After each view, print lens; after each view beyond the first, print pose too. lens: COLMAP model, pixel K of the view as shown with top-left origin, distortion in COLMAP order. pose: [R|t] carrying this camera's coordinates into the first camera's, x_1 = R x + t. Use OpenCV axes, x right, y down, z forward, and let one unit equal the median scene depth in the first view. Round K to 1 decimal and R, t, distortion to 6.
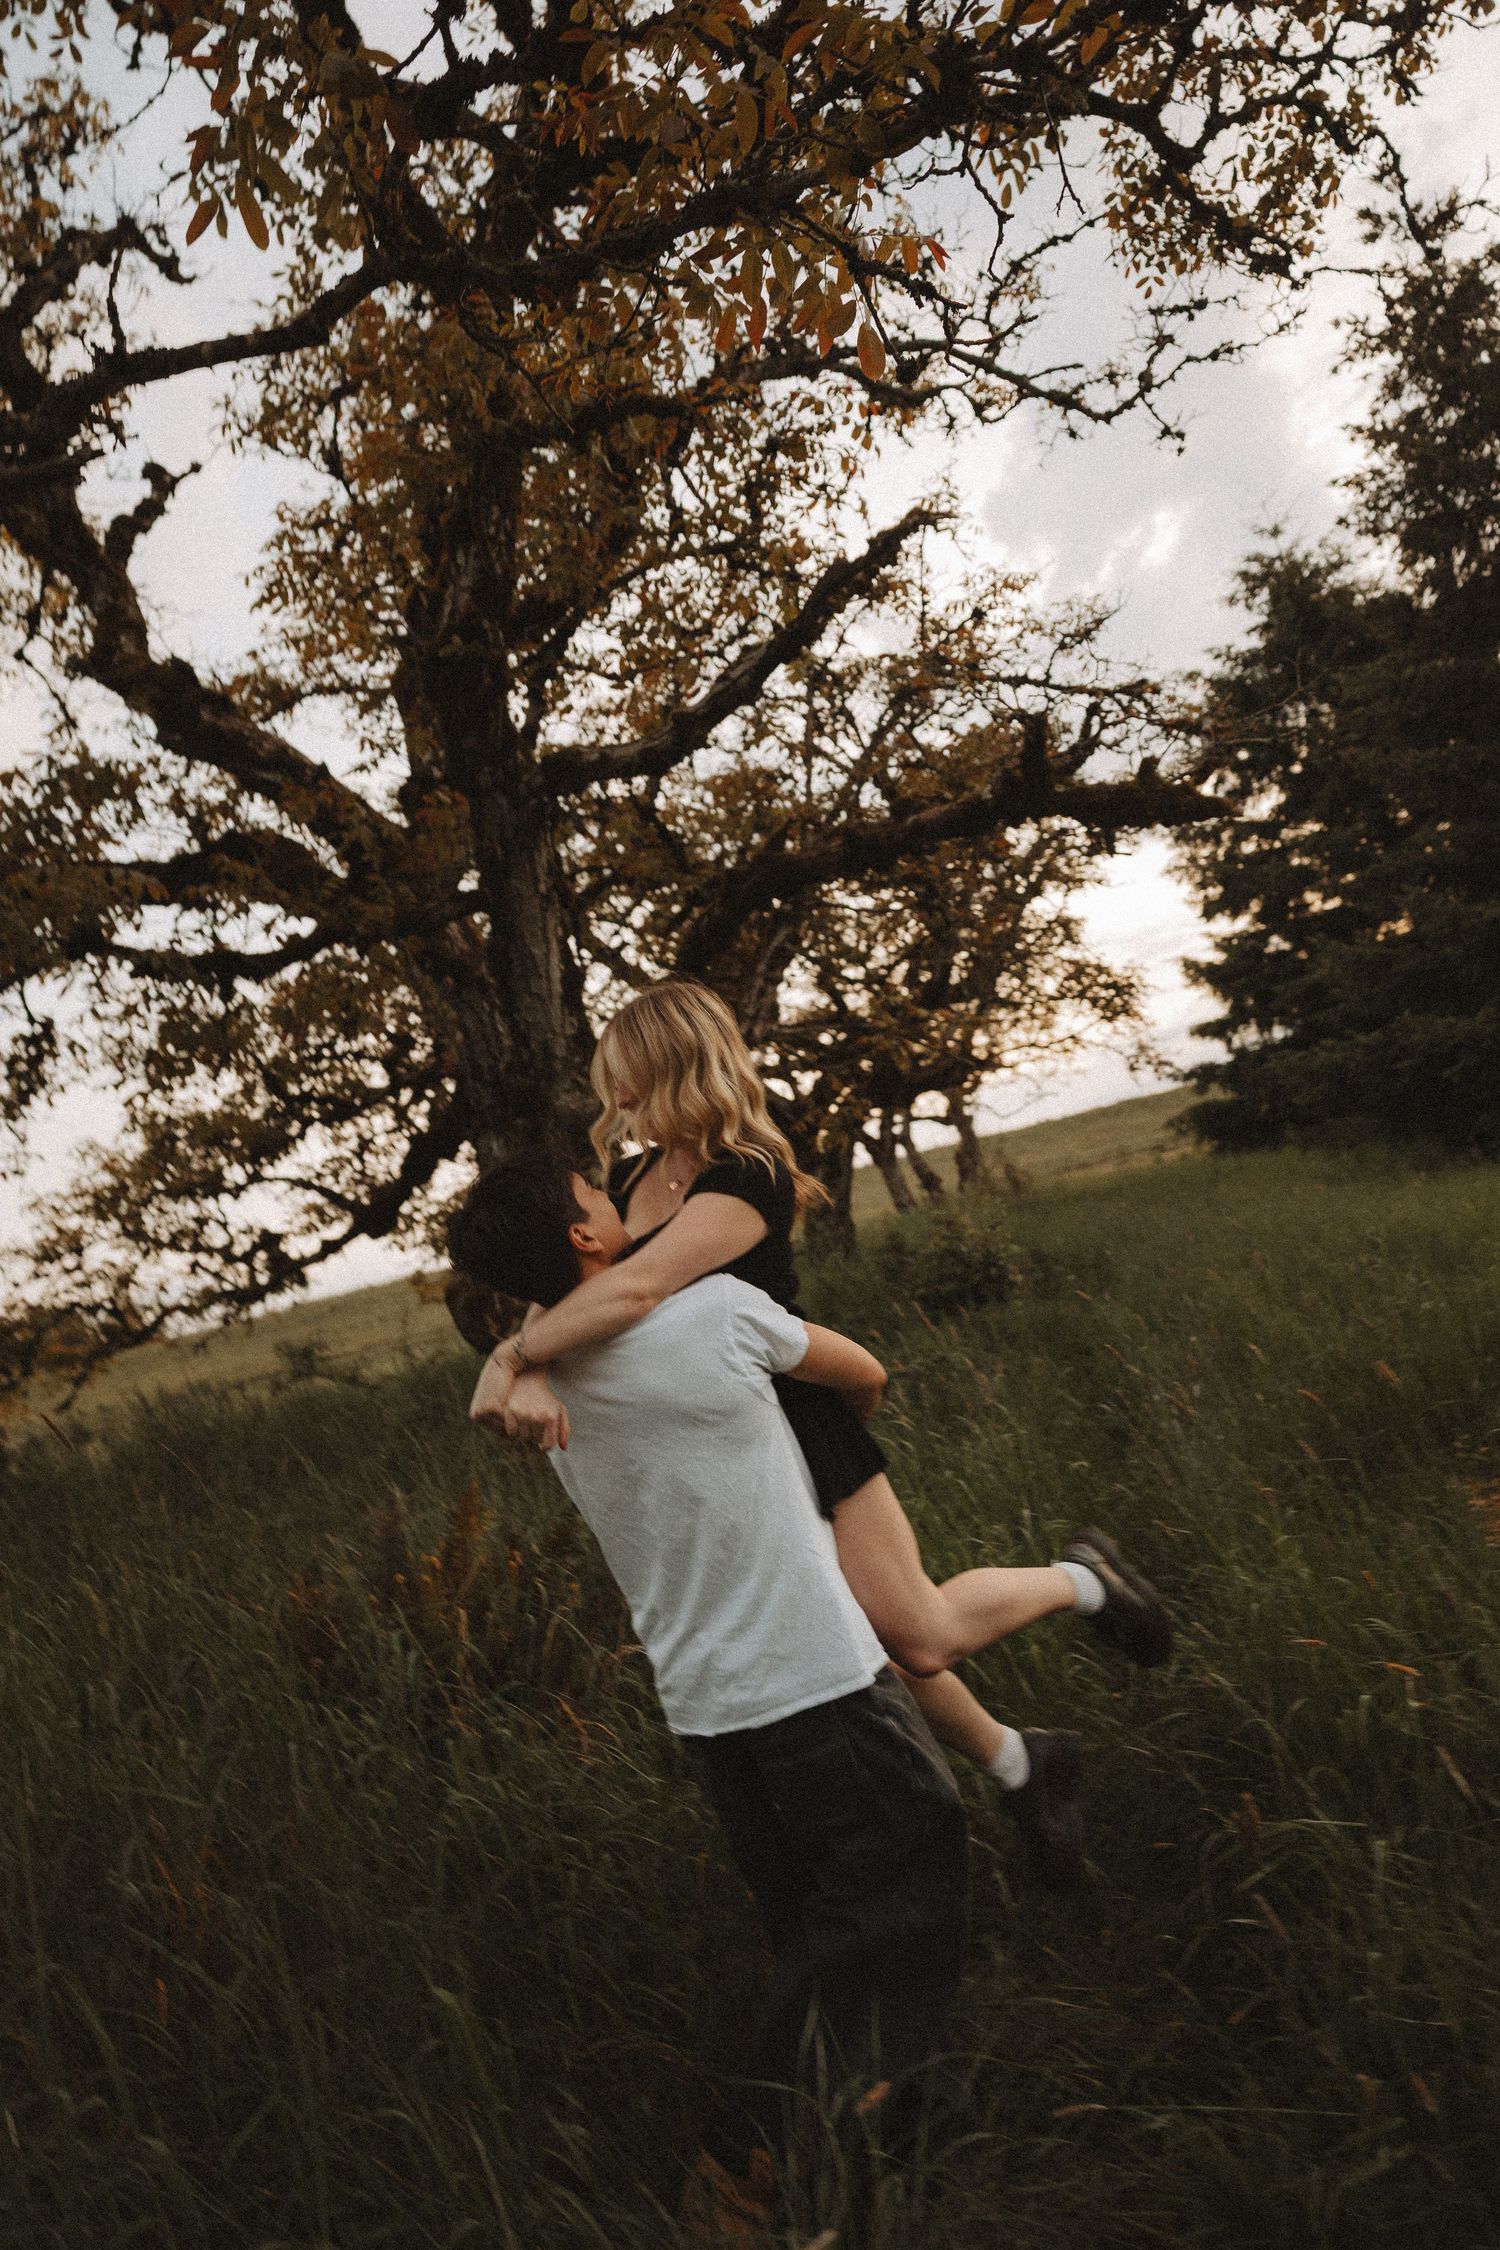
lens RADIAL K [[1593.7, 0, 762.2], [0, 1593.7, 1098.9], [0, 0, 1]] dist [0.037988, -0.000402]
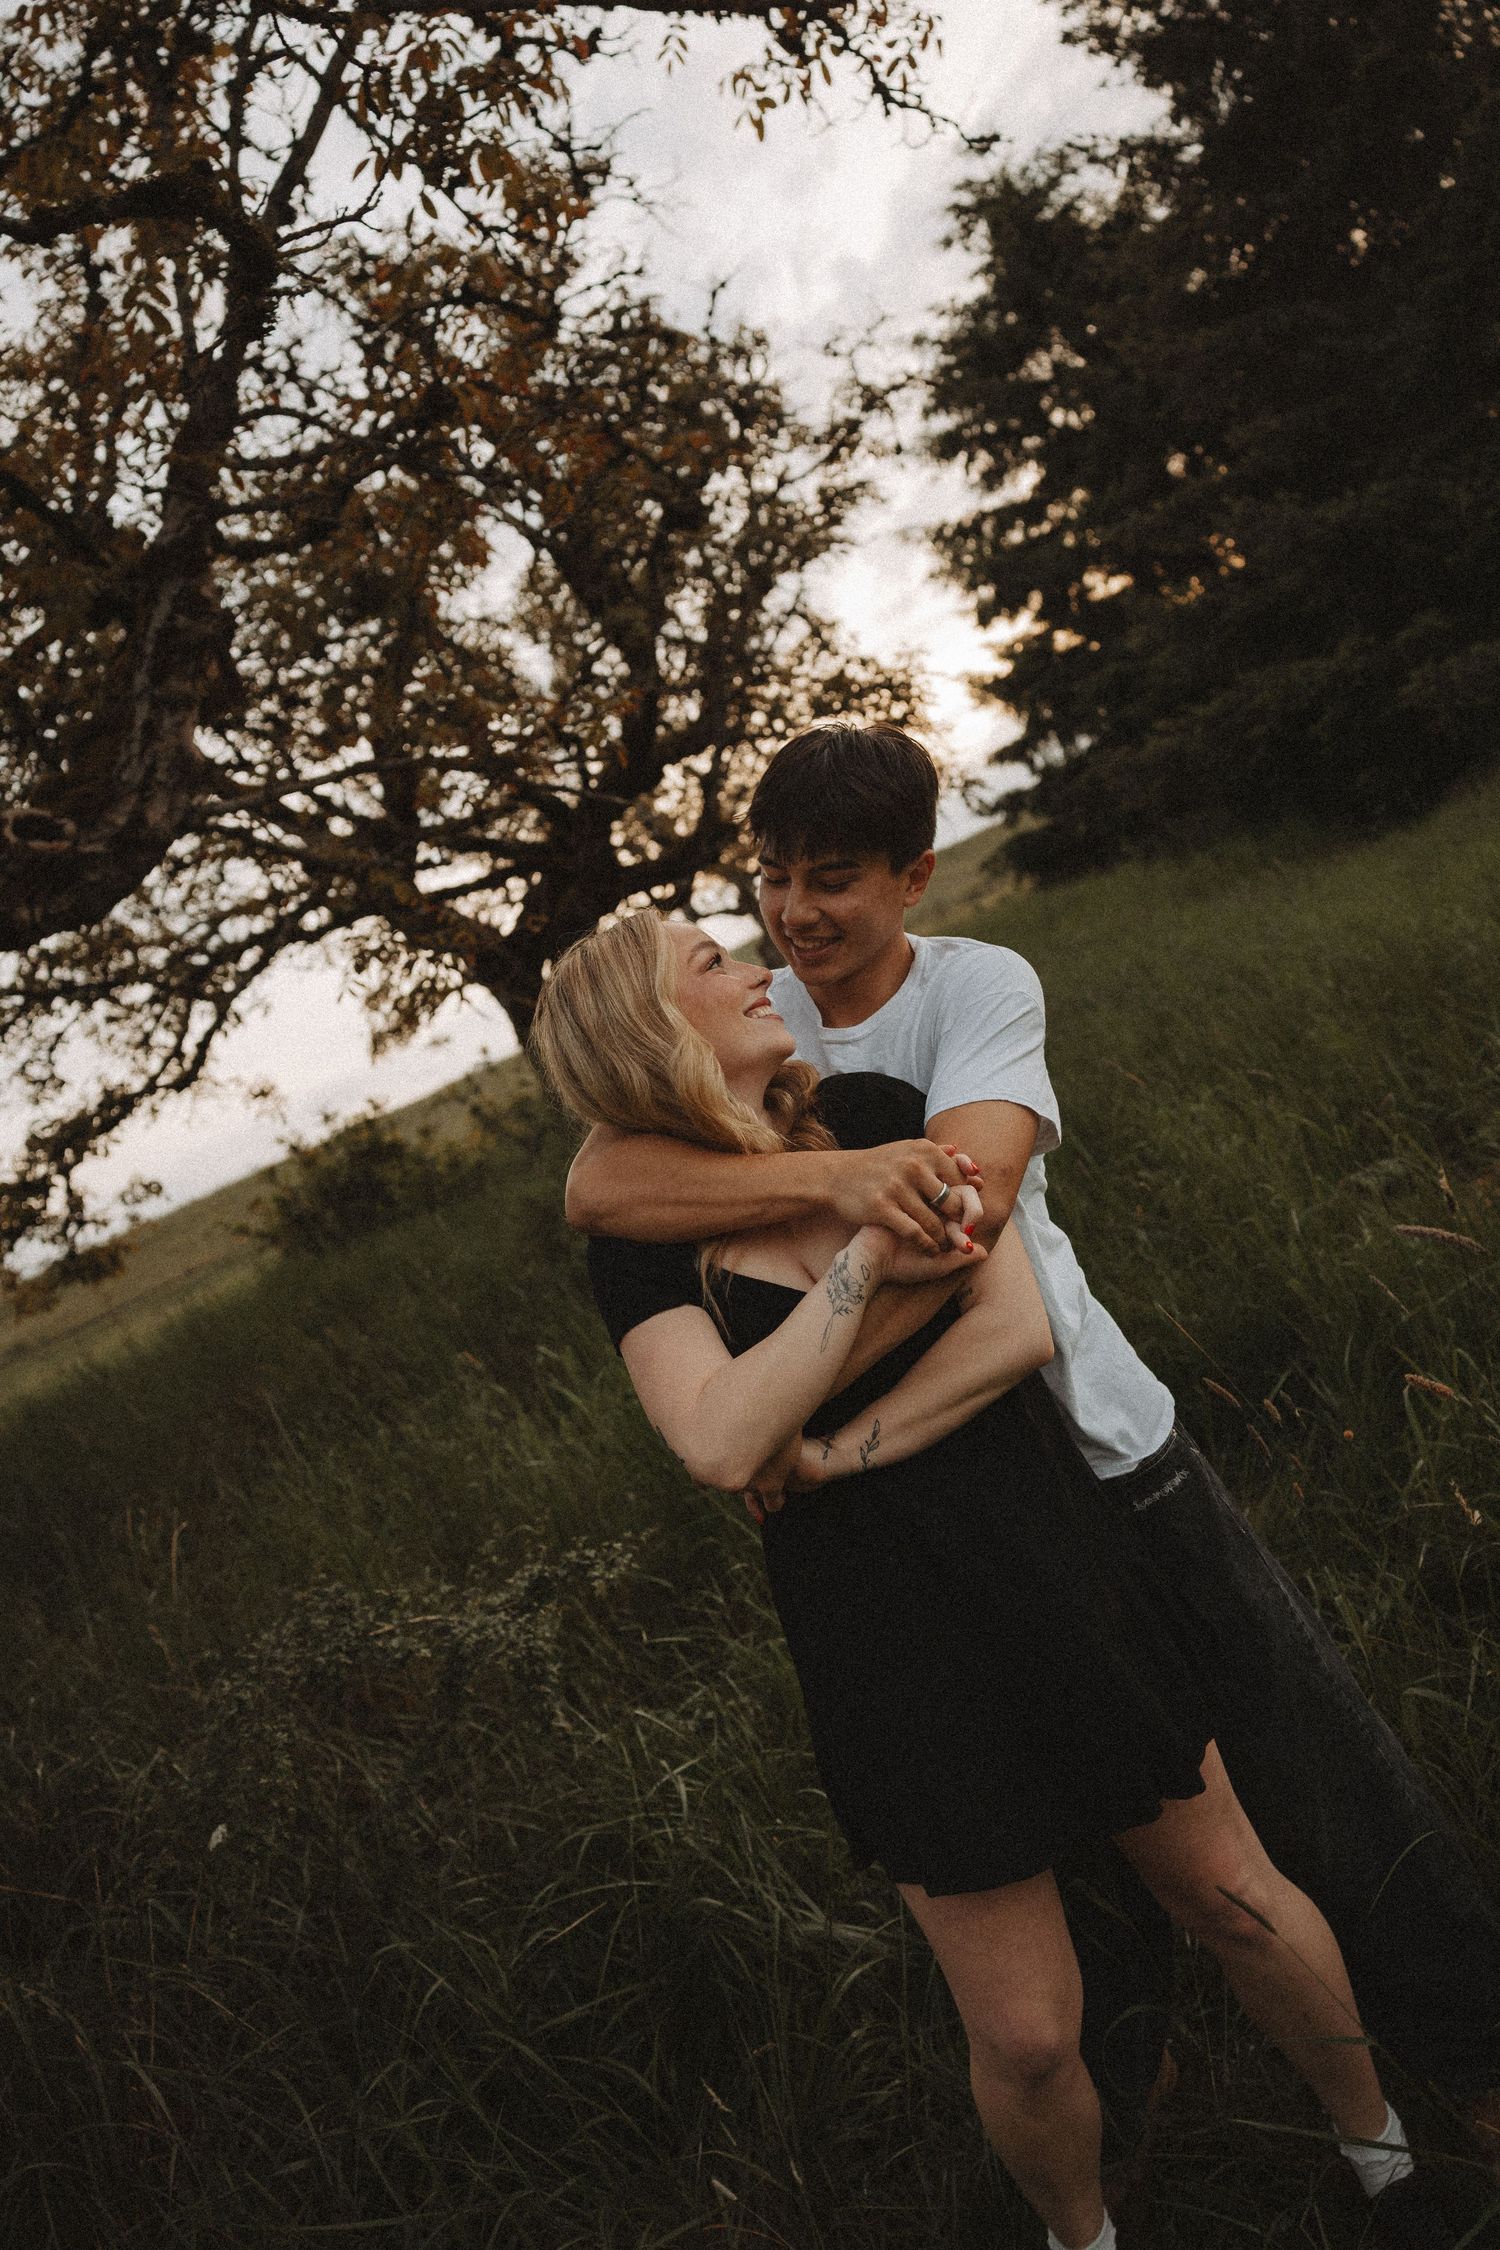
lens RADIAL K [[1586.7, 0, 762.8], [0, 1586.7, 1131.3], [0, 0, 1]] dist [0.001916, -0.004563]
pose [[0.975074, -0.205777, 0.082985, 0.024239], [0.191704, 0.969632, 0.151863, 0.000492], [-0.111715, -0.132169, 0.984912, 0.095099]]
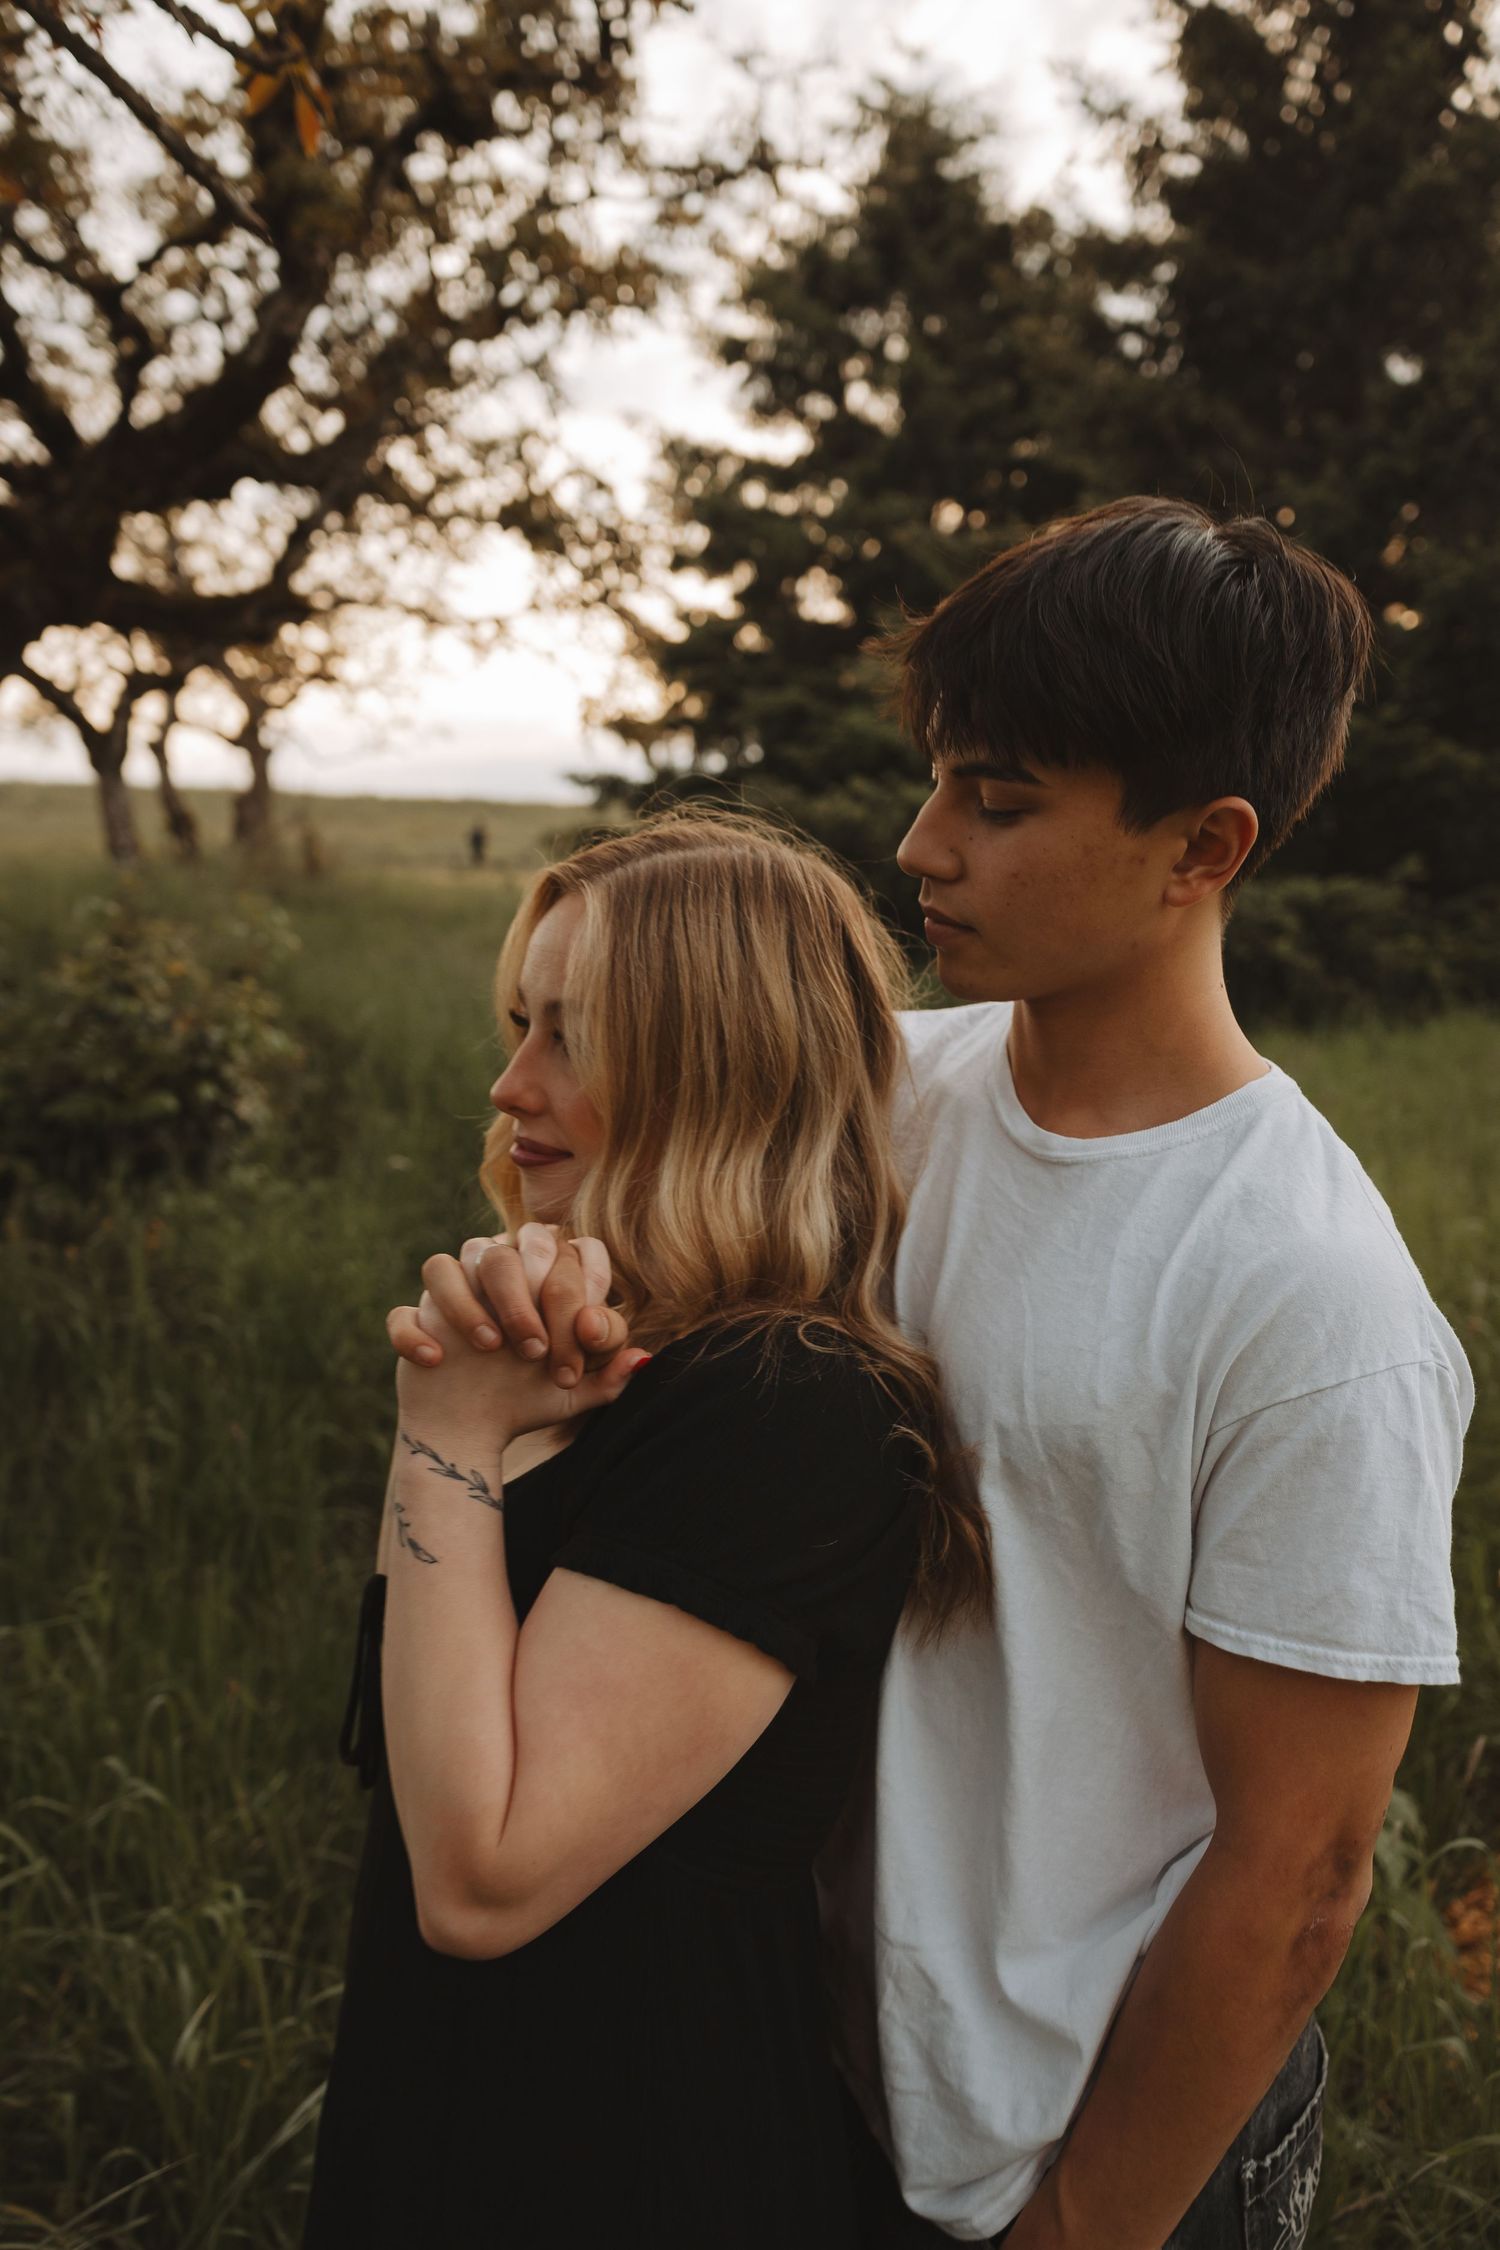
lens RADIAL K [[1806.5, 0, 705.5], [0, 1806.5, 1126.7], [0, 0, 1]] dist [-0.002523, -0.000694]
pose [[0.895255, 0.215738, 0.389840, 0.026272], [-0.286362, 0.948917, 0.132491, 0.007629], [-0.341342, -0.230248, 0.911302, 0.171316]]
